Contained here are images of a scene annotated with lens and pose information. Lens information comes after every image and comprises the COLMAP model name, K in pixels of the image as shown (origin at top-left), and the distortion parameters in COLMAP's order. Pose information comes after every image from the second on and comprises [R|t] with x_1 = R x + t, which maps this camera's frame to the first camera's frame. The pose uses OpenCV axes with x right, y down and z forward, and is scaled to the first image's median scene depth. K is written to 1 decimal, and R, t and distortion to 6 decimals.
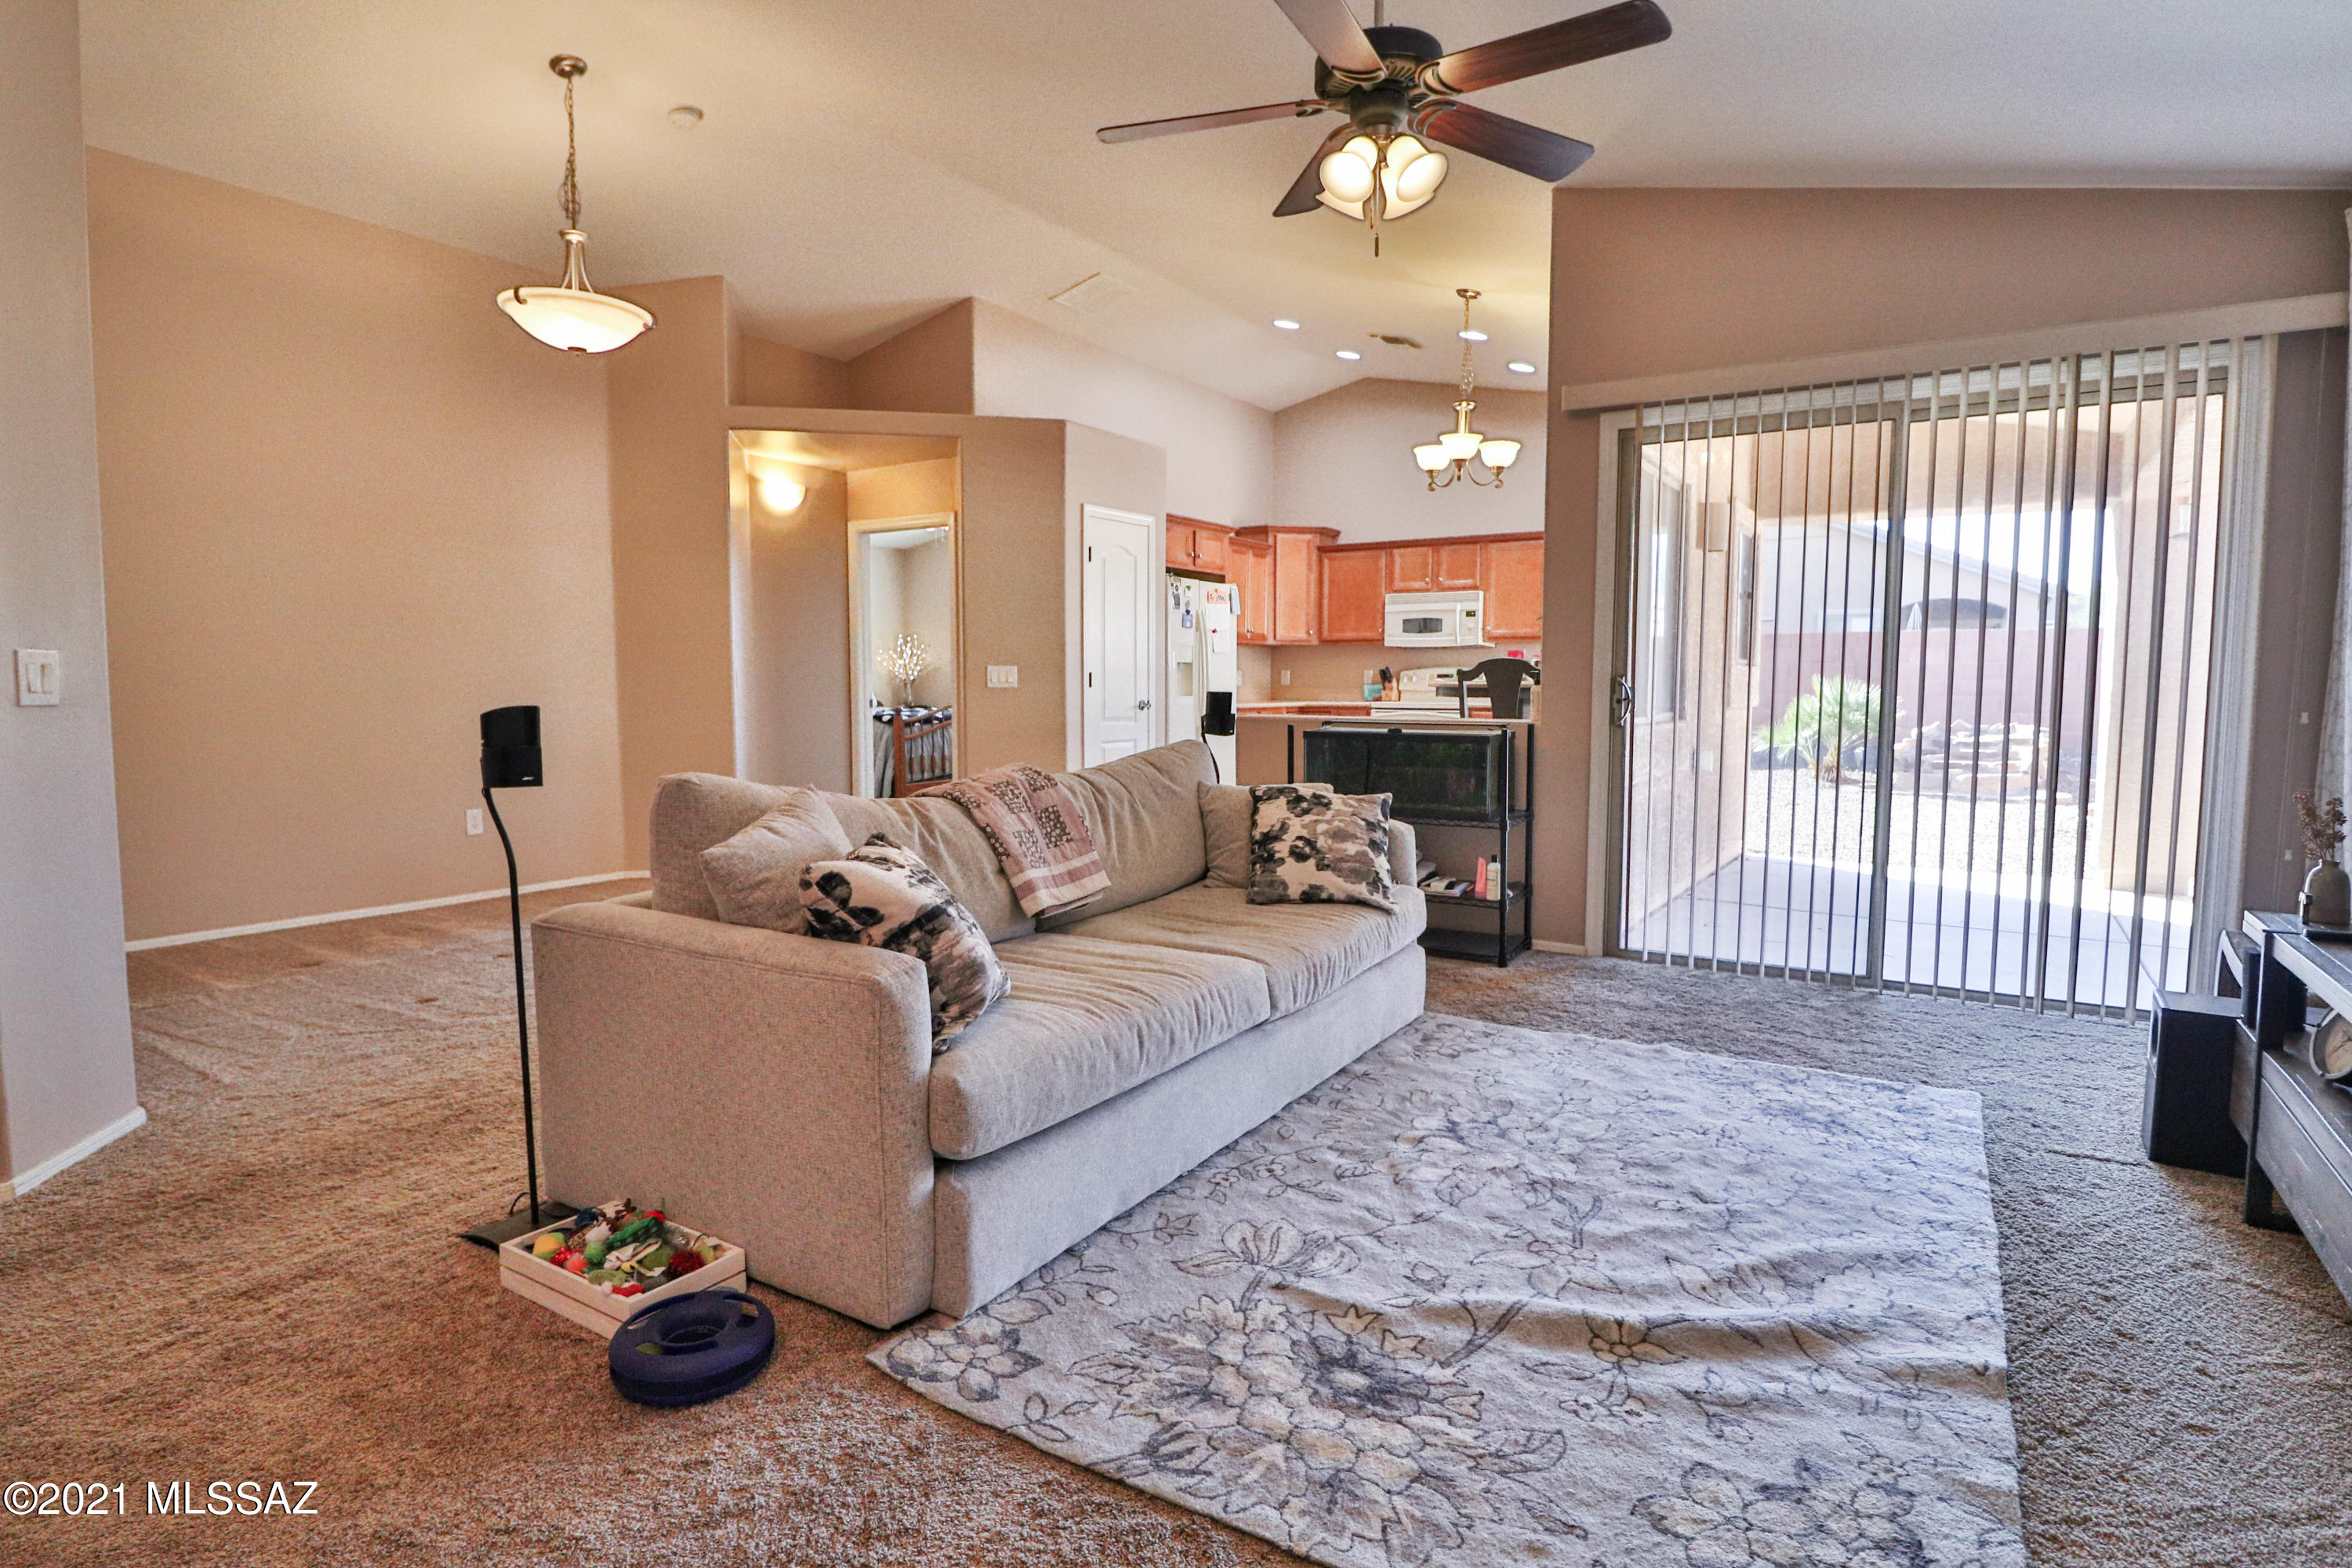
lens RADIAL K [[1235.5, 0, 1176.0], [0, 1235.5, 784.0], [0, 0, 1]] dist [-0.003301, -0.002336]
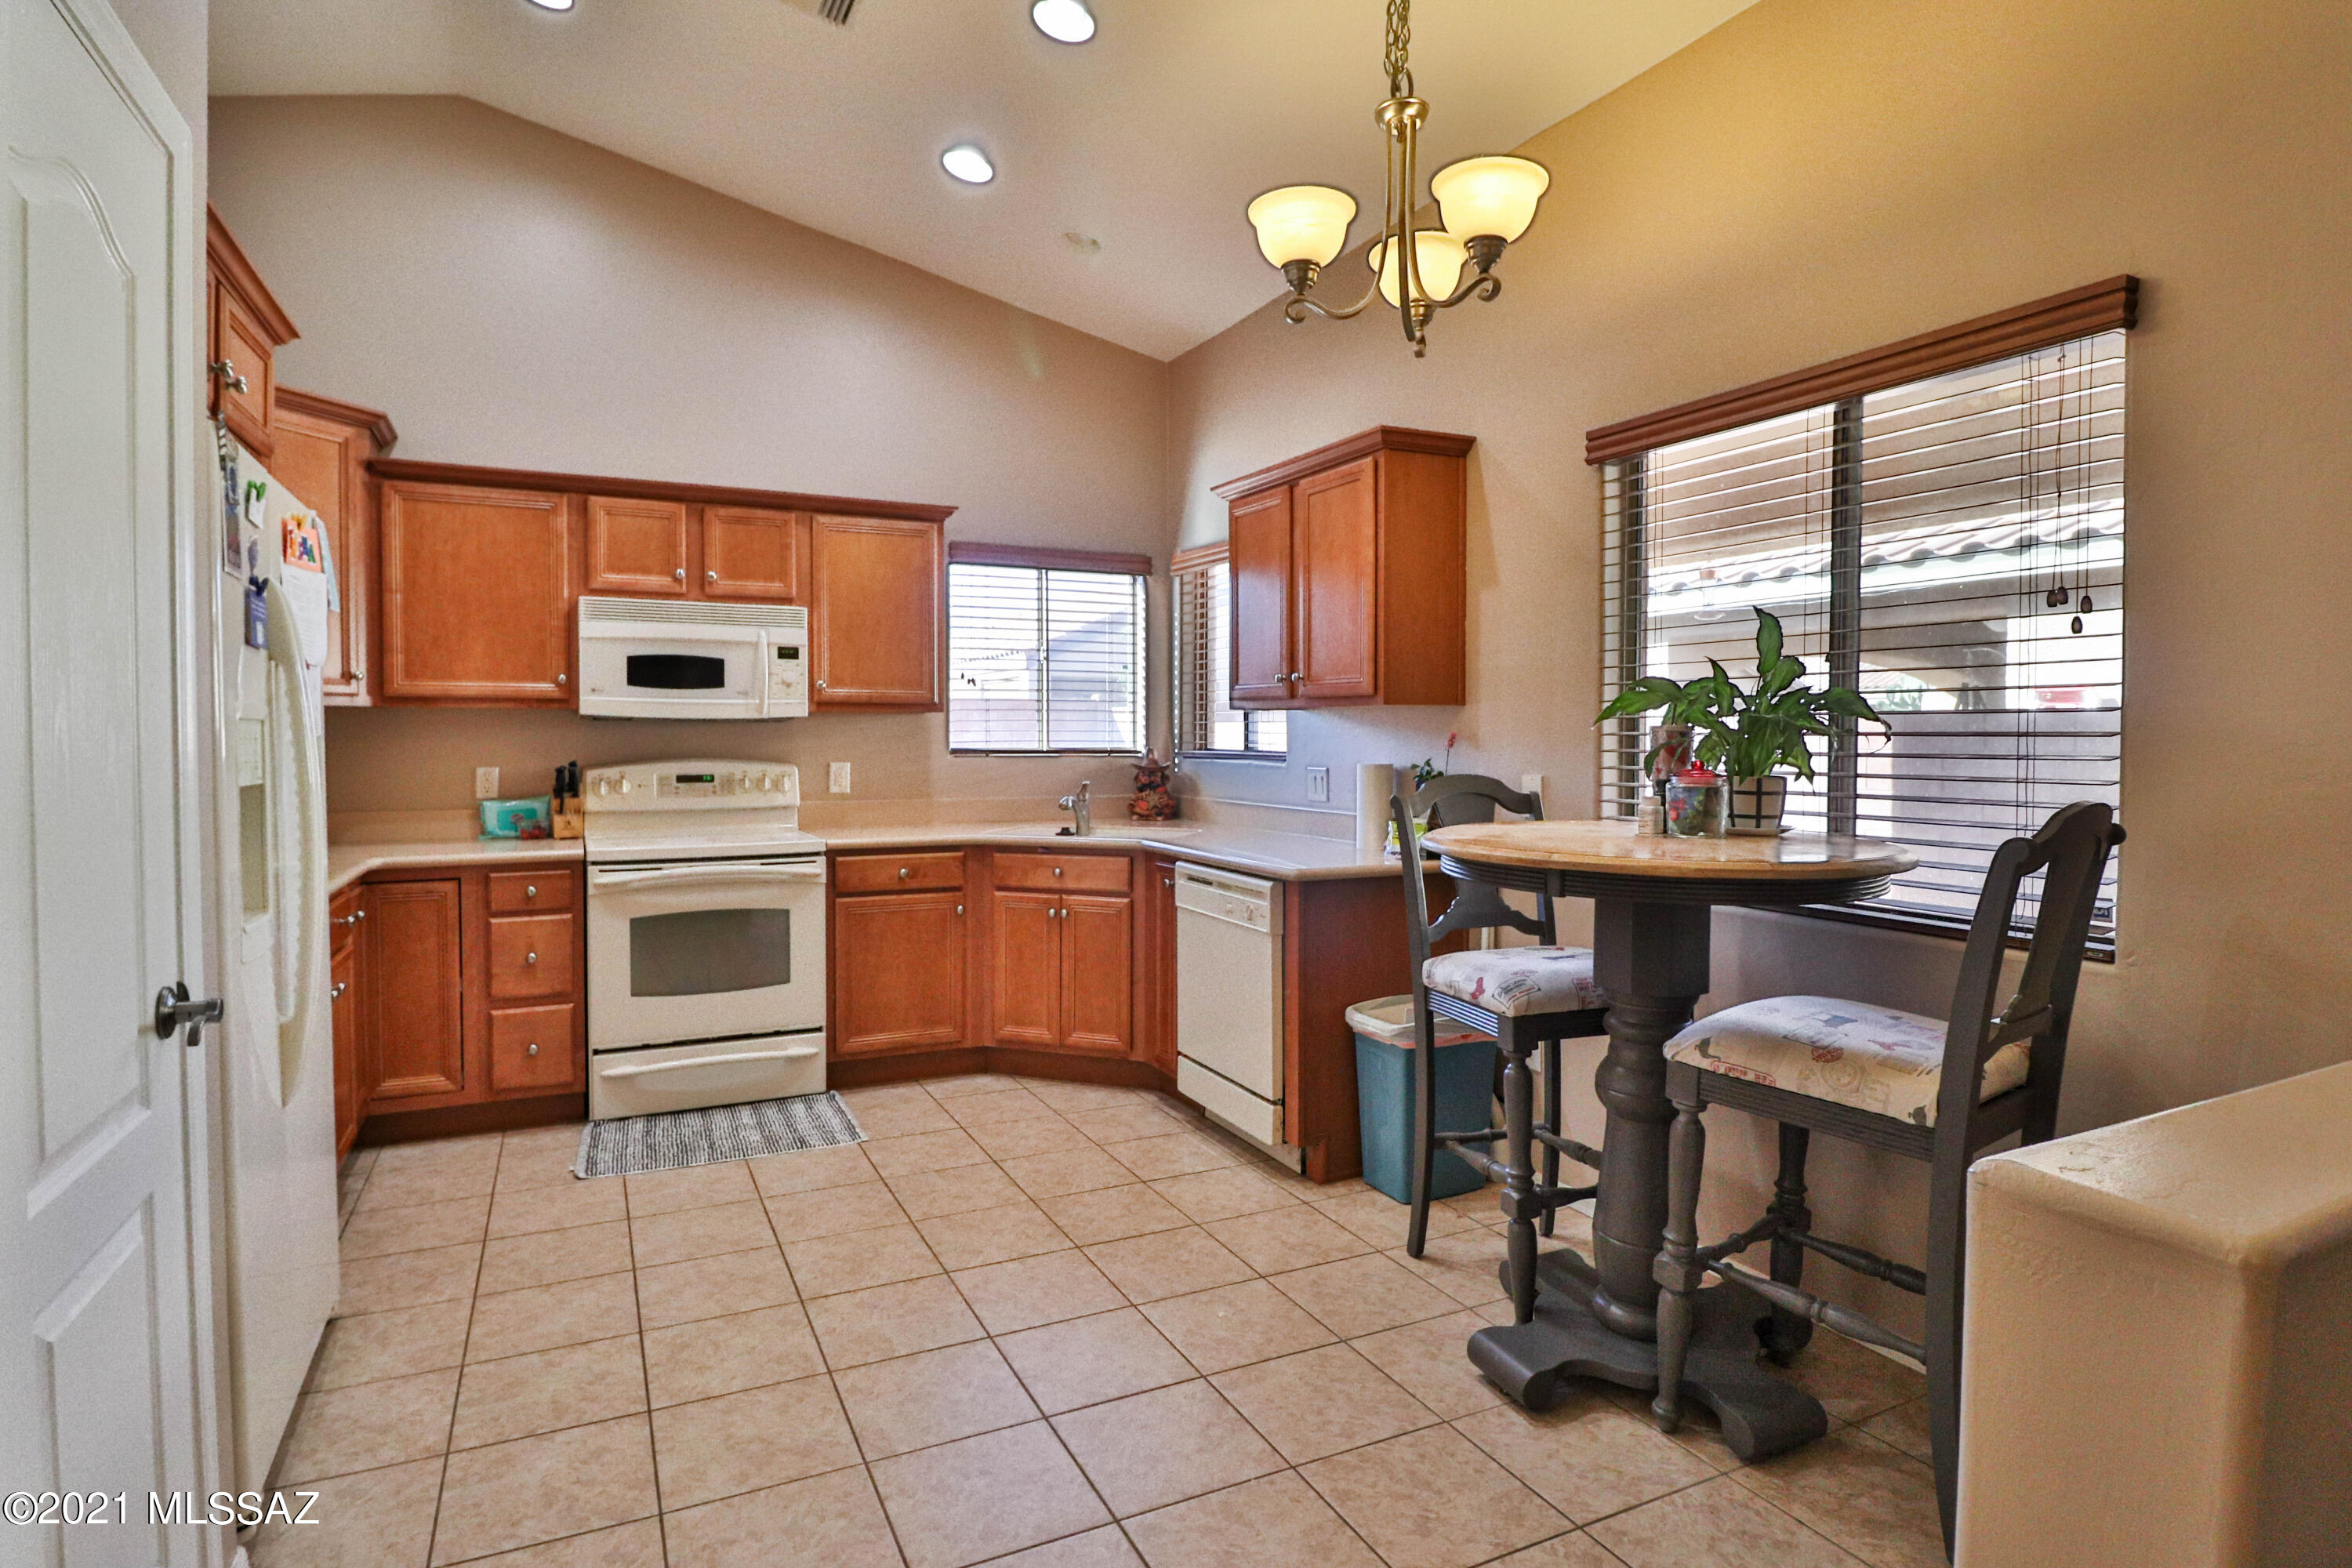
lens RADIAL K [[1223.5, 0, 1180.2], [0, 1223.5, 780.0], [0, 0, 1]] dist [-0.005795, -0.000359]
pose [[0.514984, -0.030916, 0.856642, -0.093172], [0.071267, 0.997434, -0.006846, -0.072192], [-0.854232, 0.064575, 0.515866, 0.610769]]
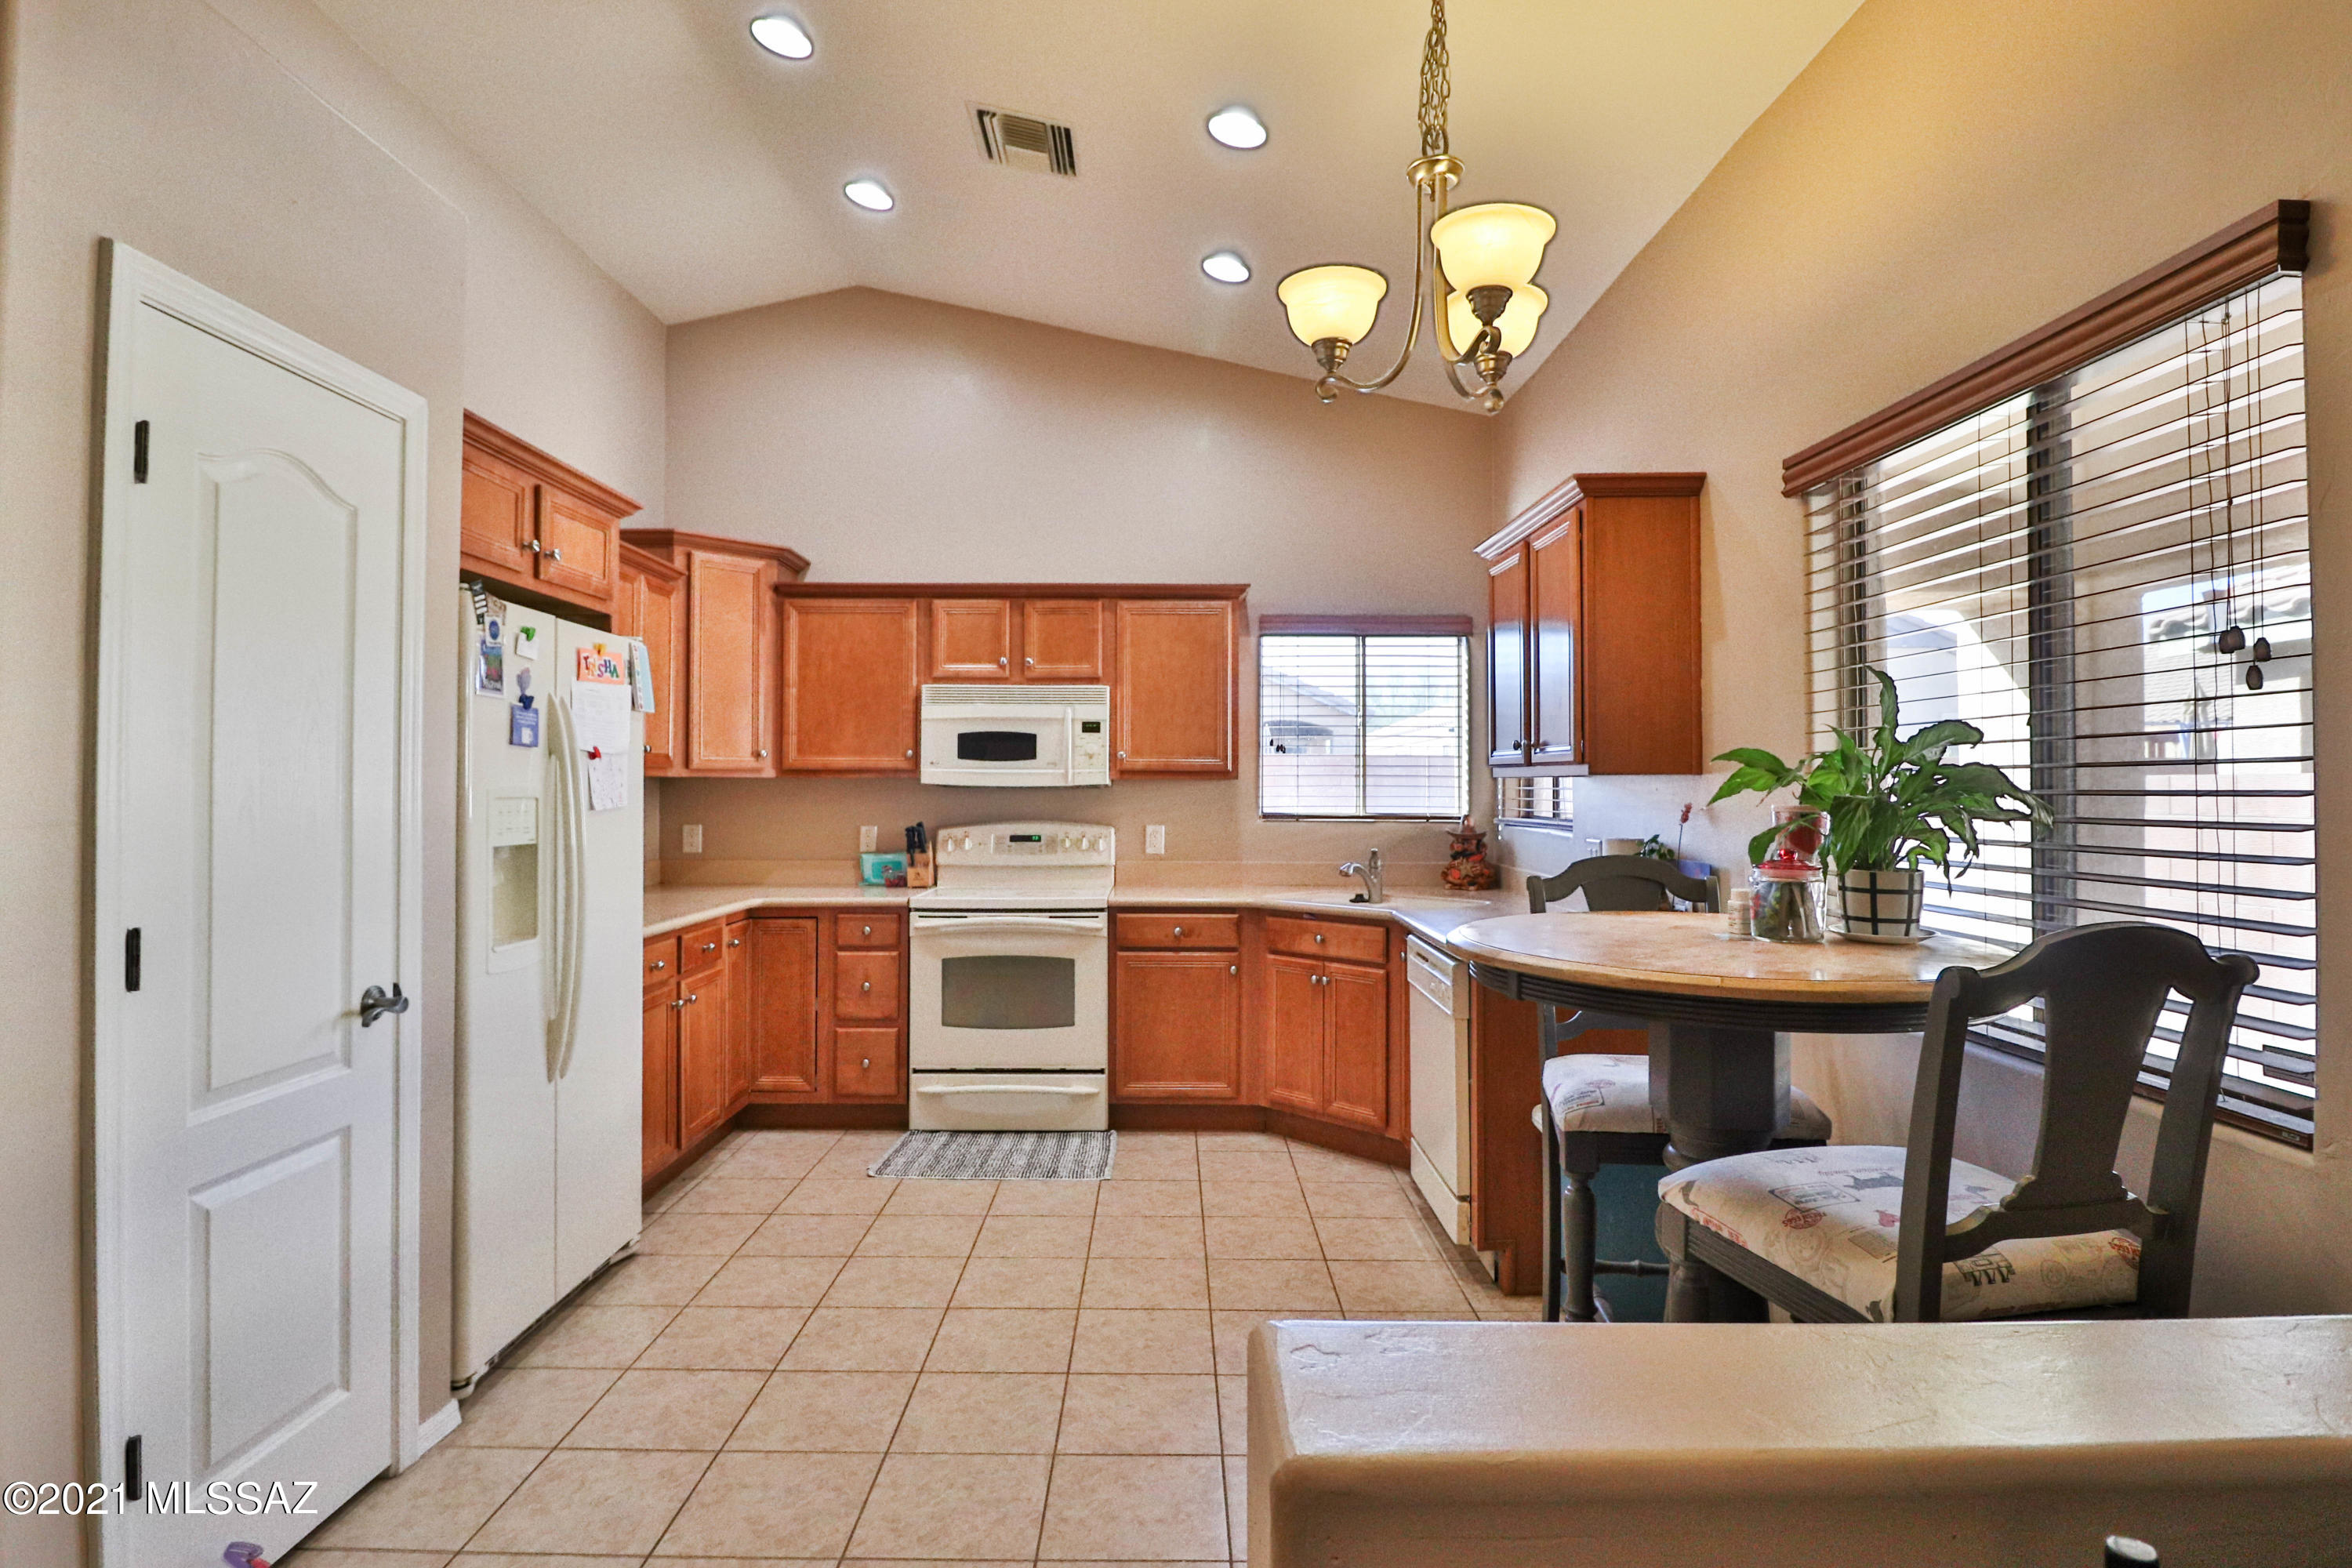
lens RADIAL K [[1235.5, 0, 1176.0], [0, 1235.5, 784.0], [0, 0, 1]] dist [-0.003301, -0.002336]
pose [[0.840064, 0.004321, 0.542470, -0.021670], [0.042621, 0.996351, -0.073940, -0.070155], [-0.540810, 0.085235, 0.836815, 0.520511]]
